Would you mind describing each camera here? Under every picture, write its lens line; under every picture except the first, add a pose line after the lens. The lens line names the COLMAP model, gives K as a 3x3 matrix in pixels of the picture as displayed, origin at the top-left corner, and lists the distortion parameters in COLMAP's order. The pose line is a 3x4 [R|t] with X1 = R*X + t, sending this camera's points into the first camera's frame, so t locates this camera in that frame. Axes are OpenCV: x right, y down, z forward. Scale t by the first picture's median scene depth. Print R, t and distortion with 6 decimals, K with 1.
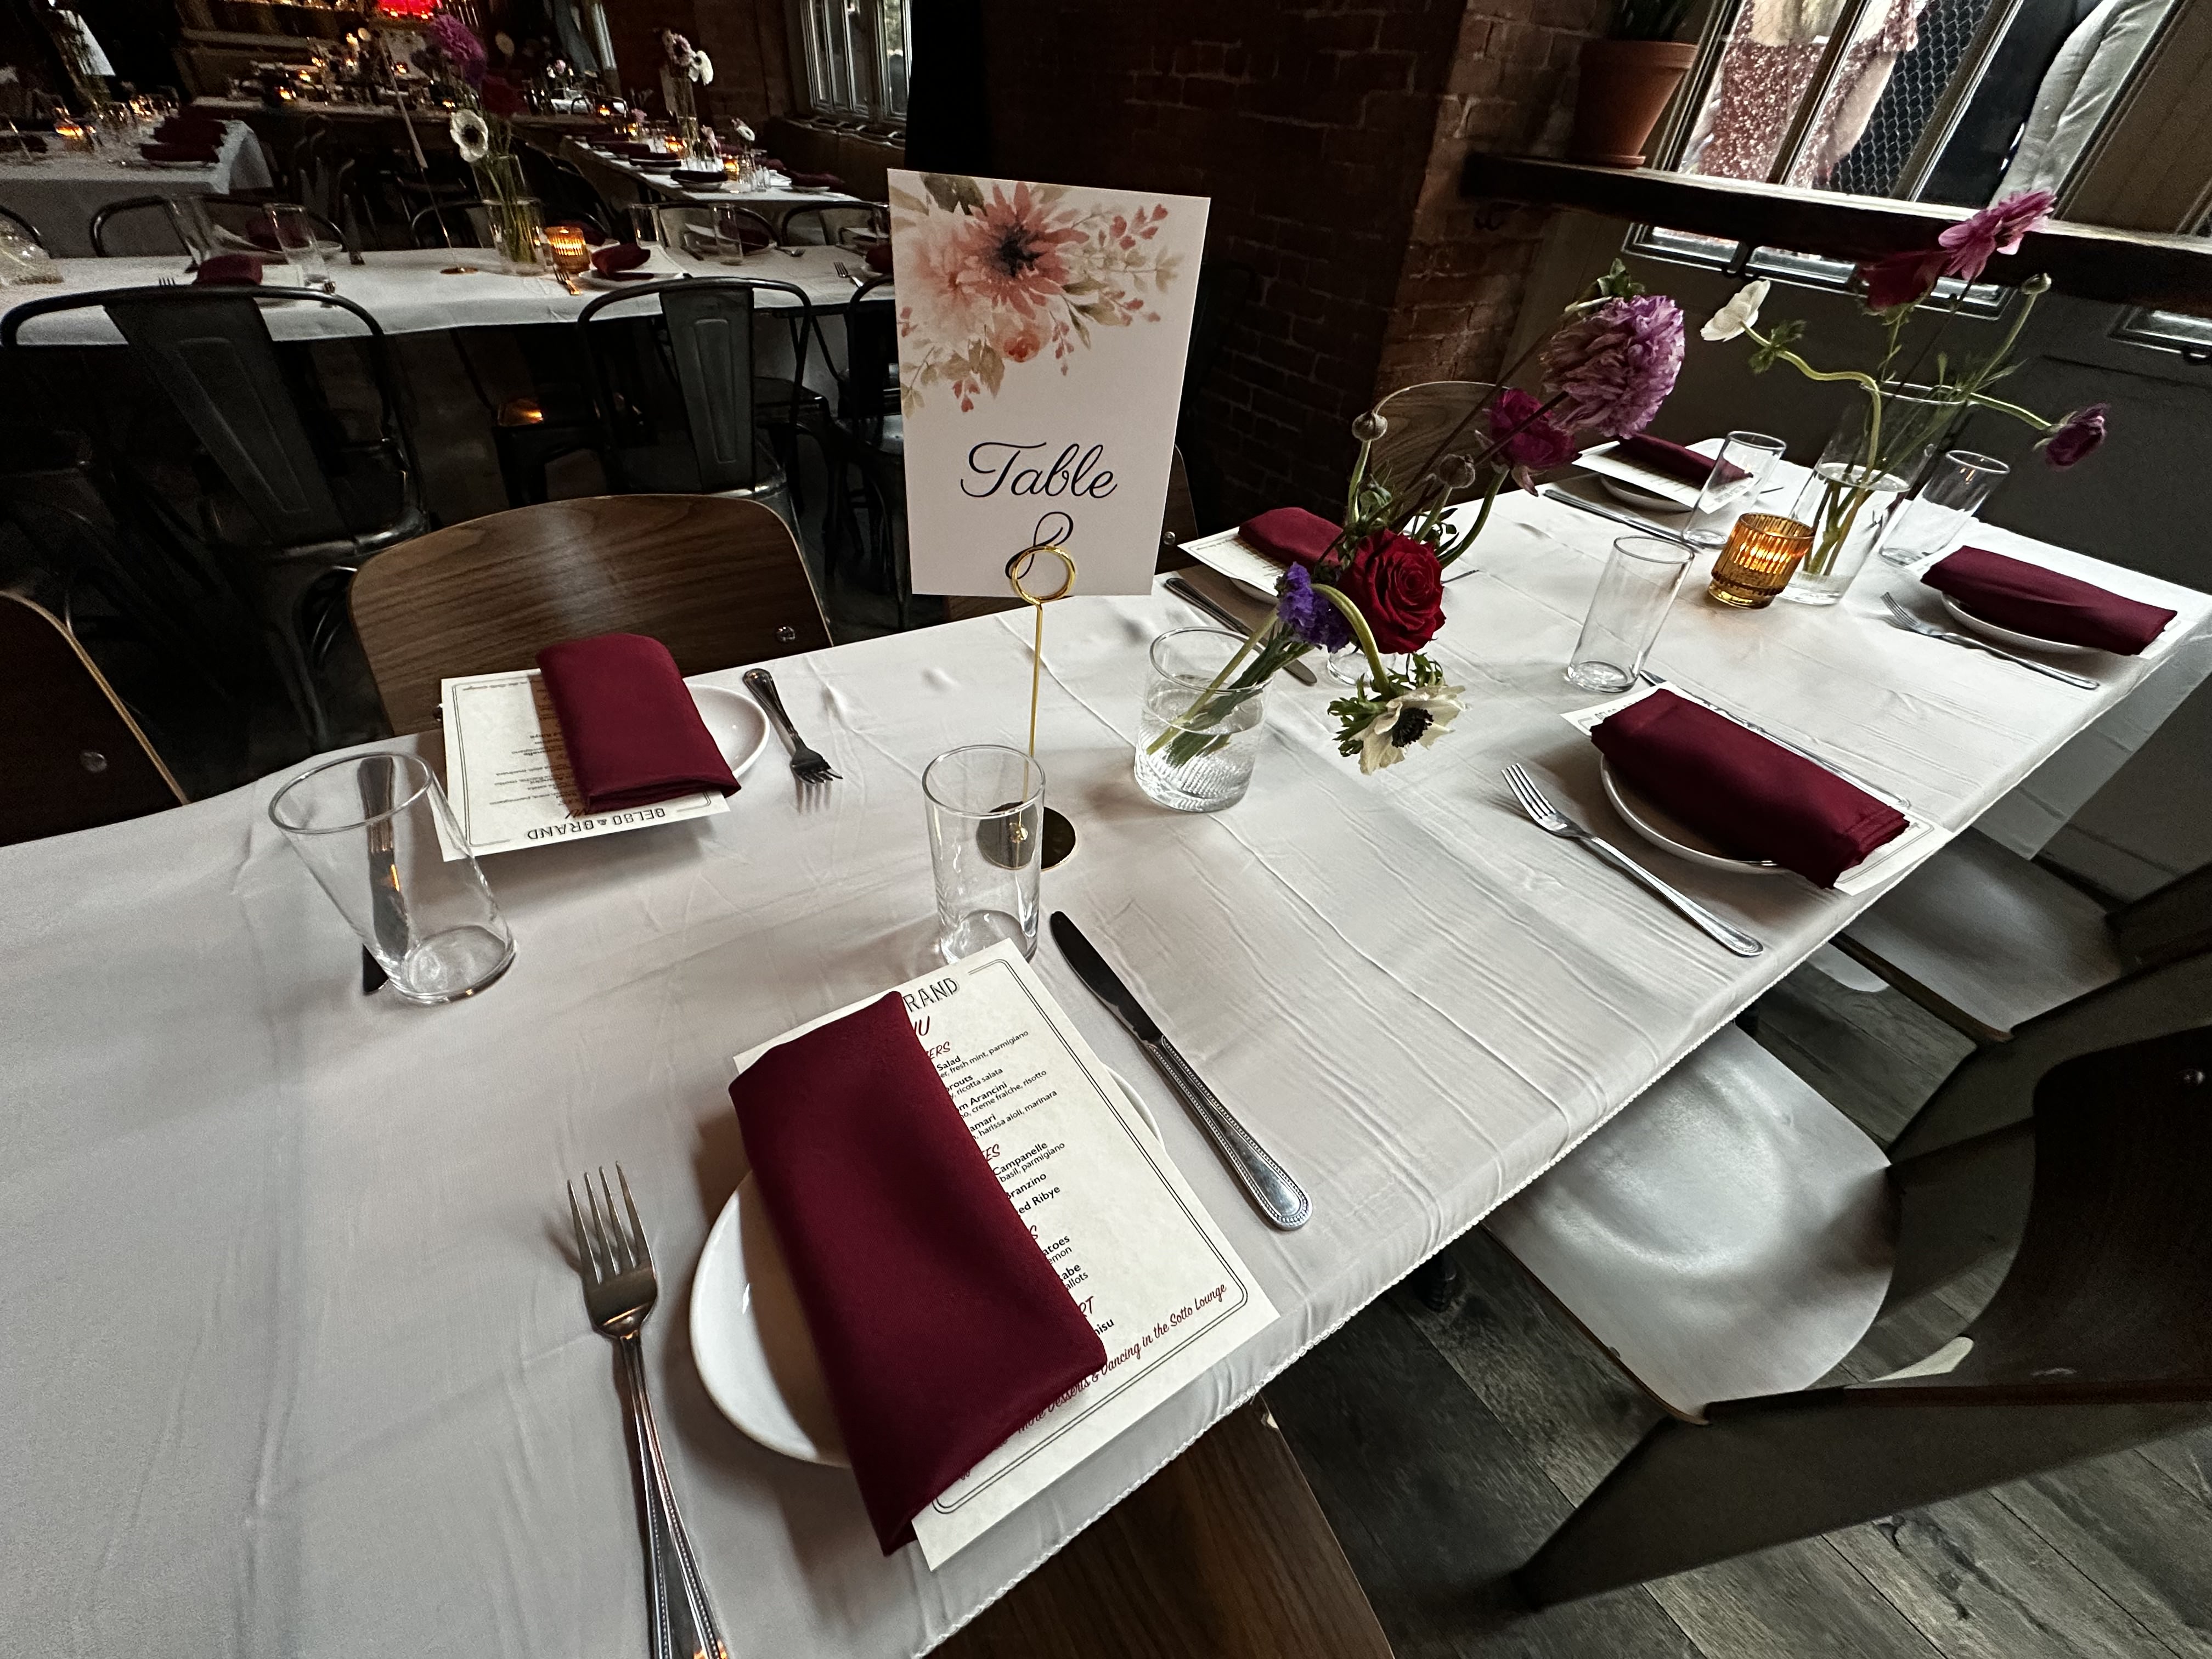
lens RADIAL K [[892.5, 0, 1110.6], [0, 892.5, 825.8], [0, 0, 1]] dist [-0.000941, -0.000067]
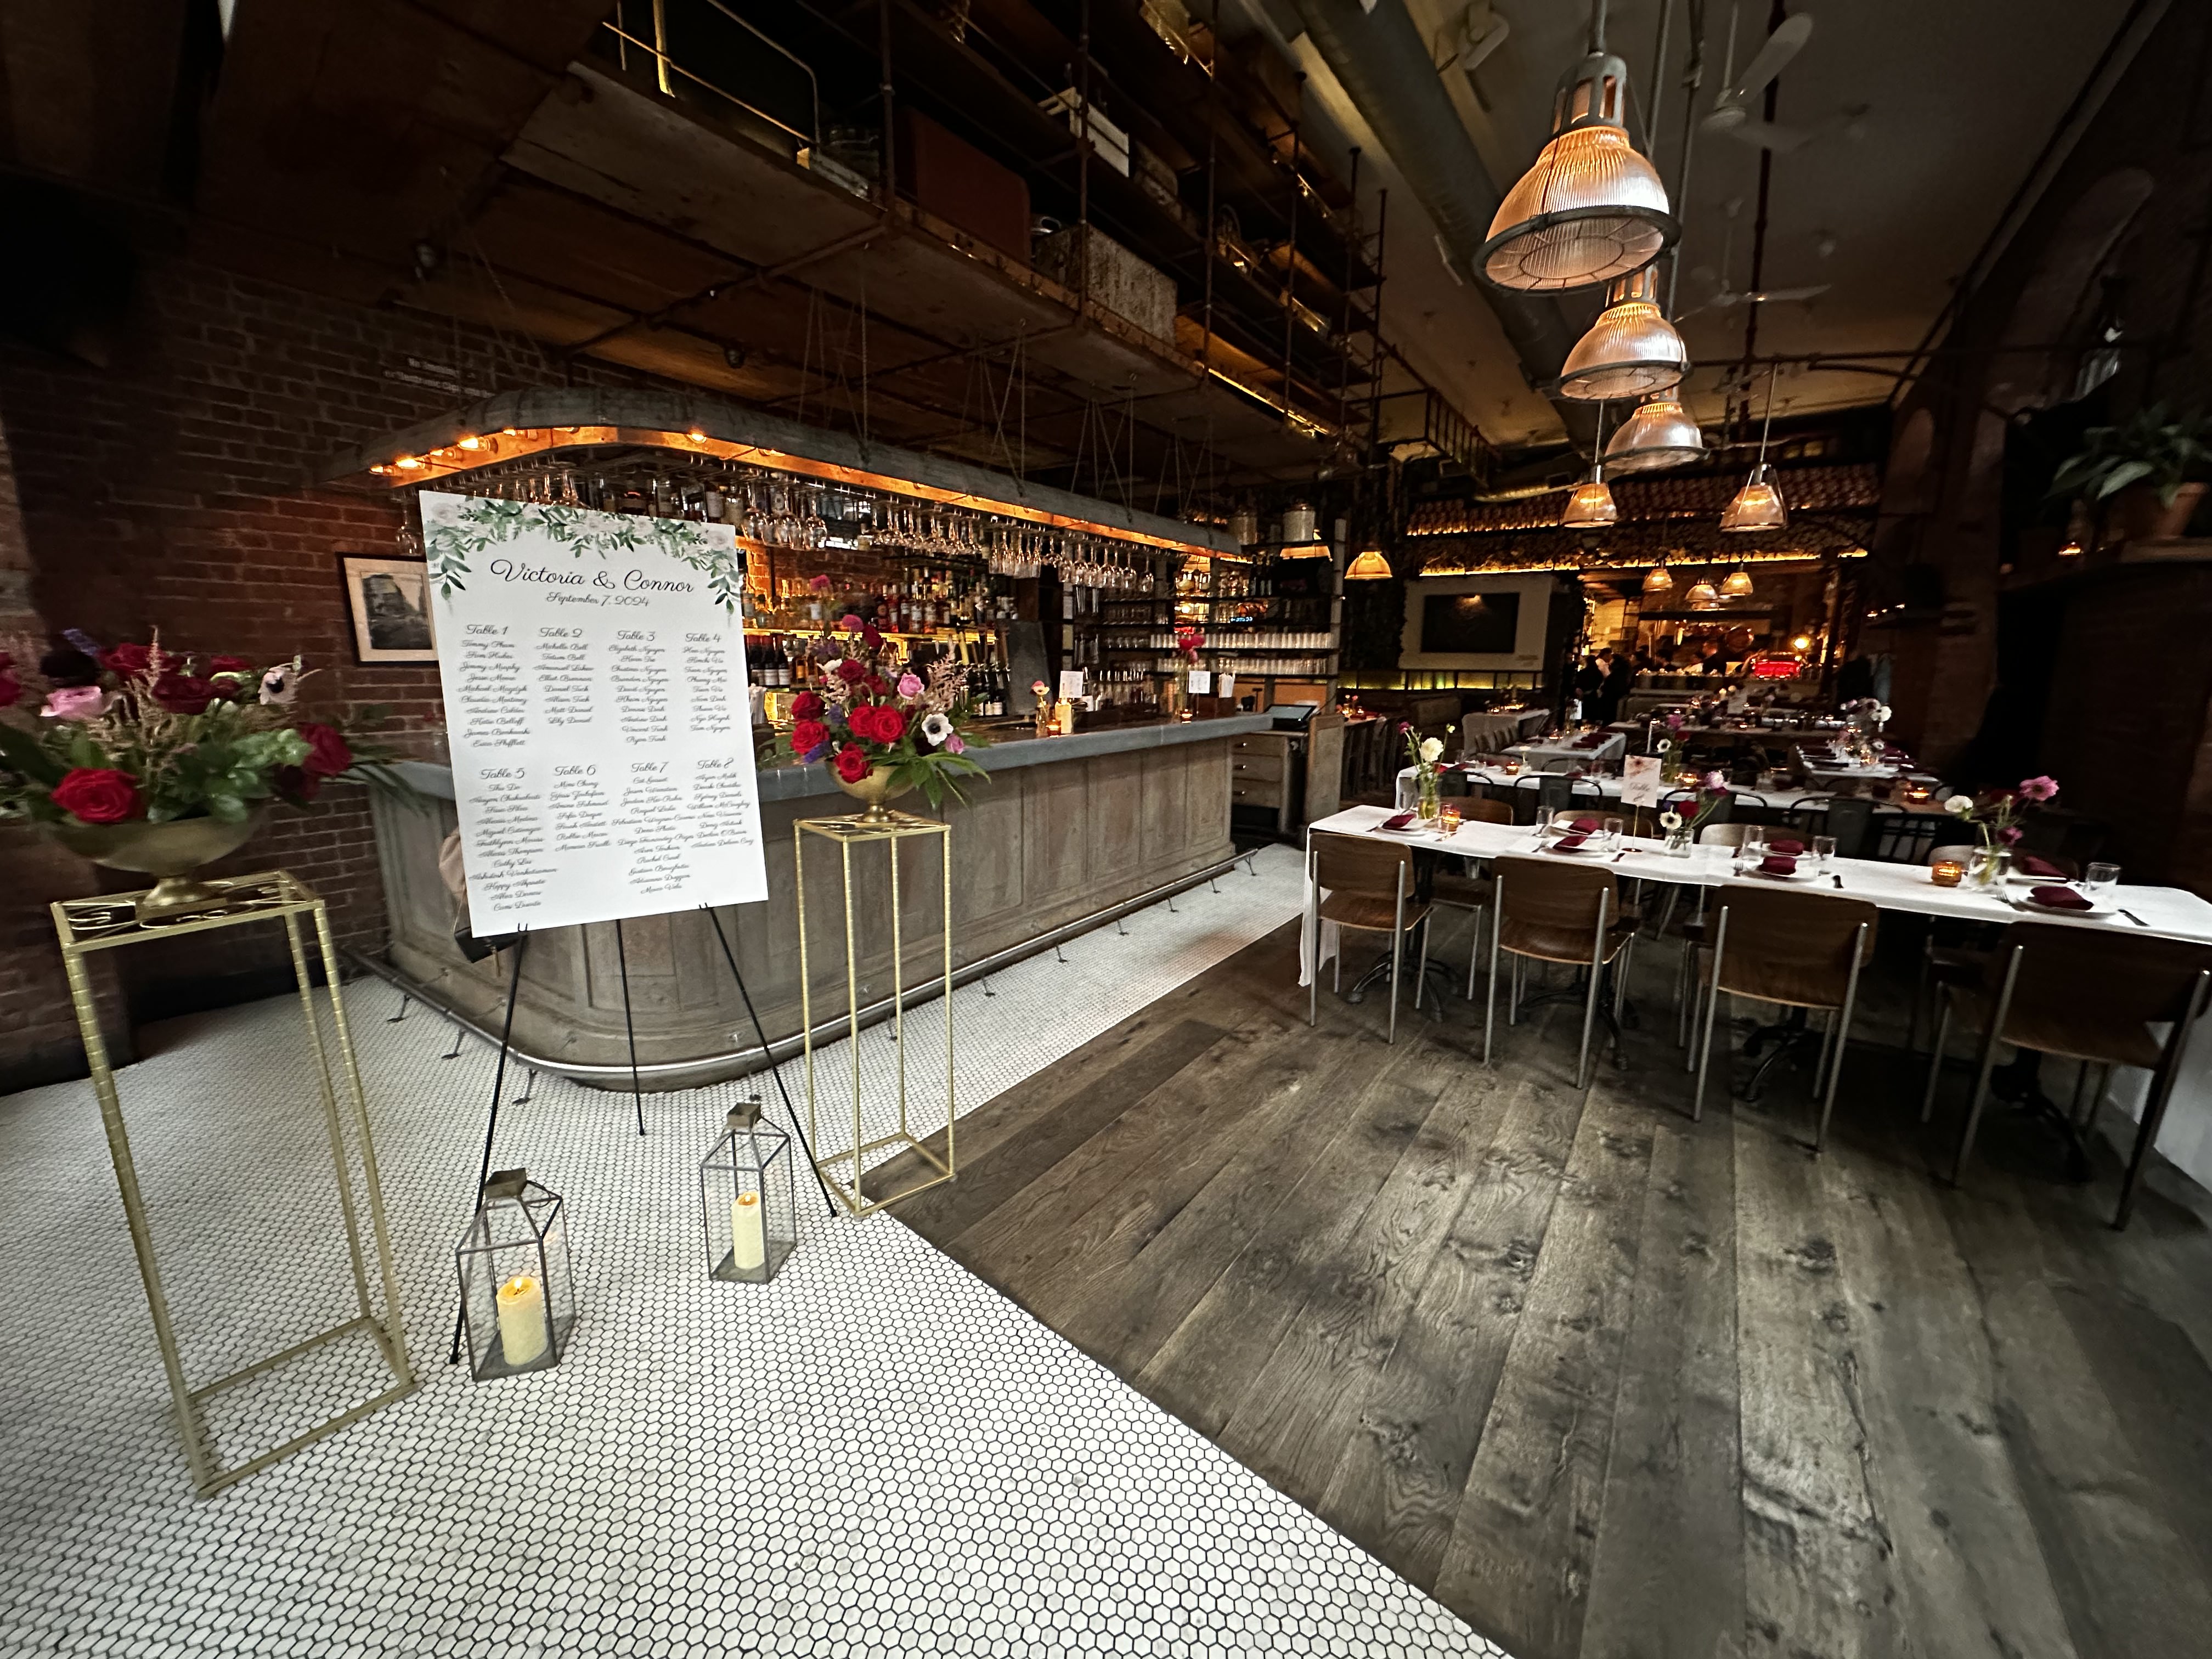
lens RADIAL K [[882.6, 0, 1104.4], [0, 882.6, 827.7], [0, 0, 1]] dist [0.000364, 0.000057]
pose [[0.359023, 0.114475, -0.926282, 1.171603], [-0.582609, 0.802832, -0.126598, 0.777280], [0.729157, 0.585112, 0.354929, -1.070633]]
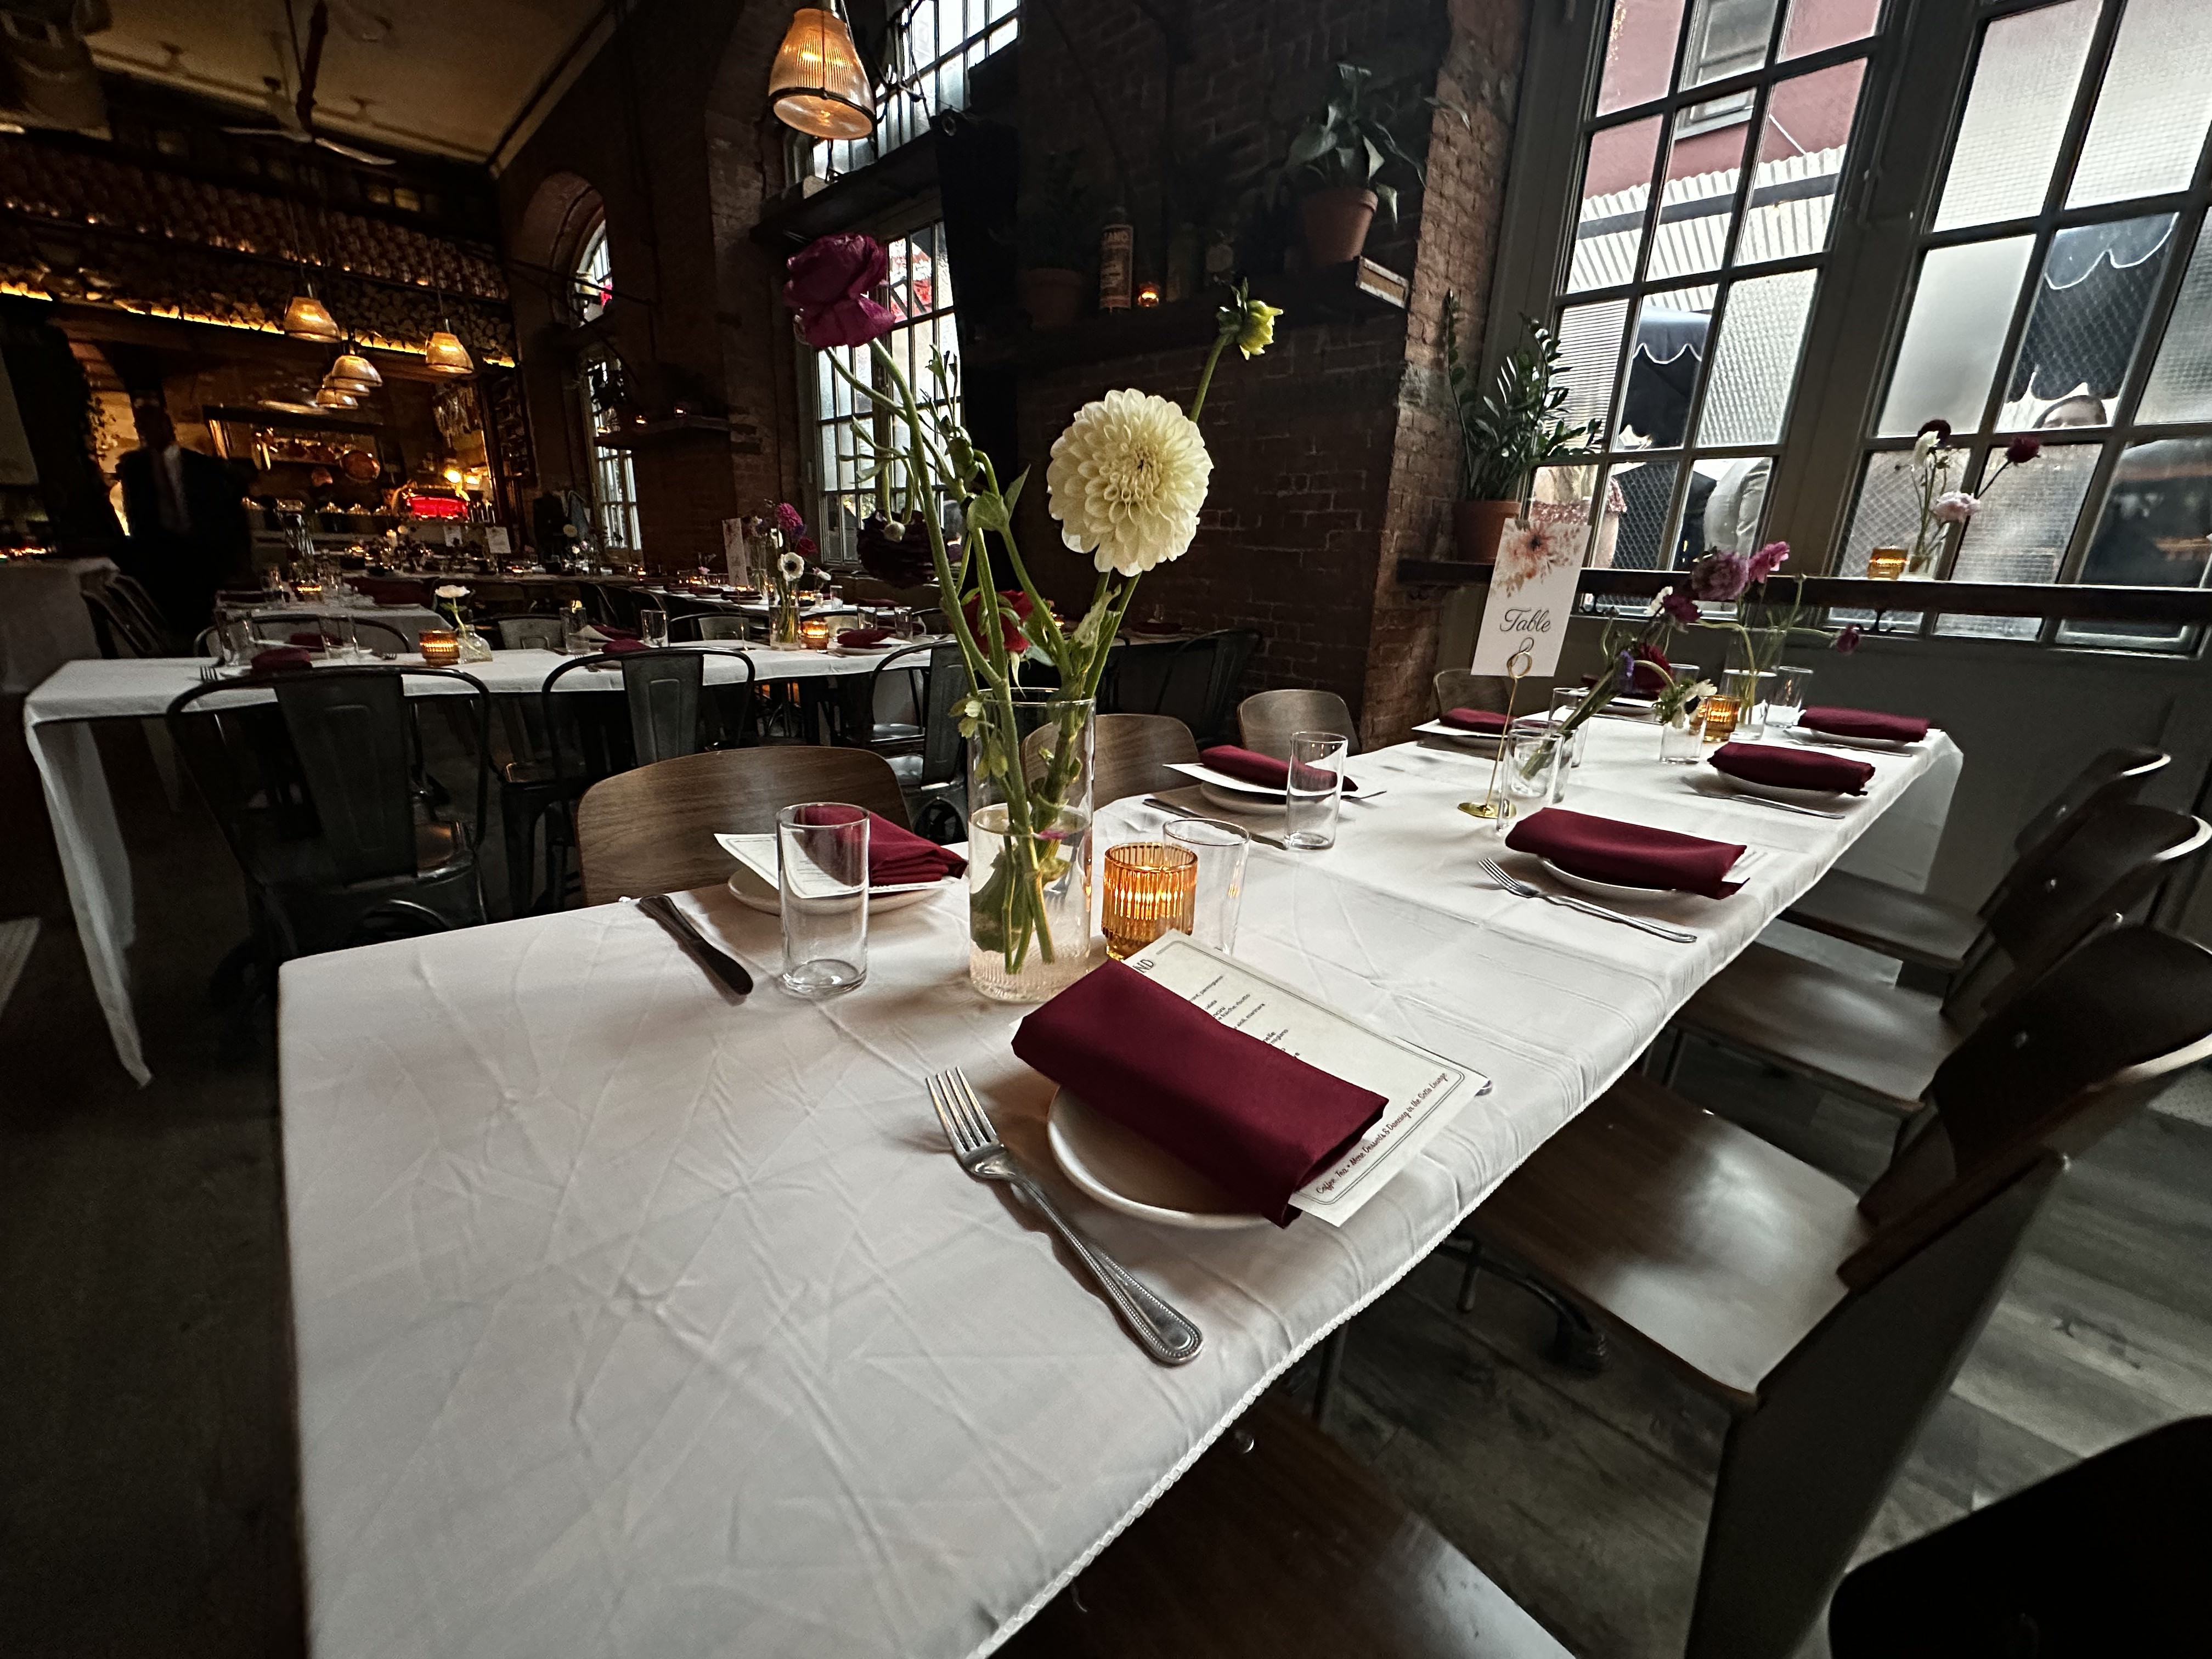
lens RADIAL K [[892.5, 0, 1110.6], [0, 892.5, 825.8], [0, 0, 1]] dist [-0.000941, -0.000067]
pose [[0.986816, -0.074205, 0.143830, -0.364393], [0.123554, 0.919426, -0.373350, 0.205999], [-0.104537, 0.386199, 0.916473, -0.212952]]
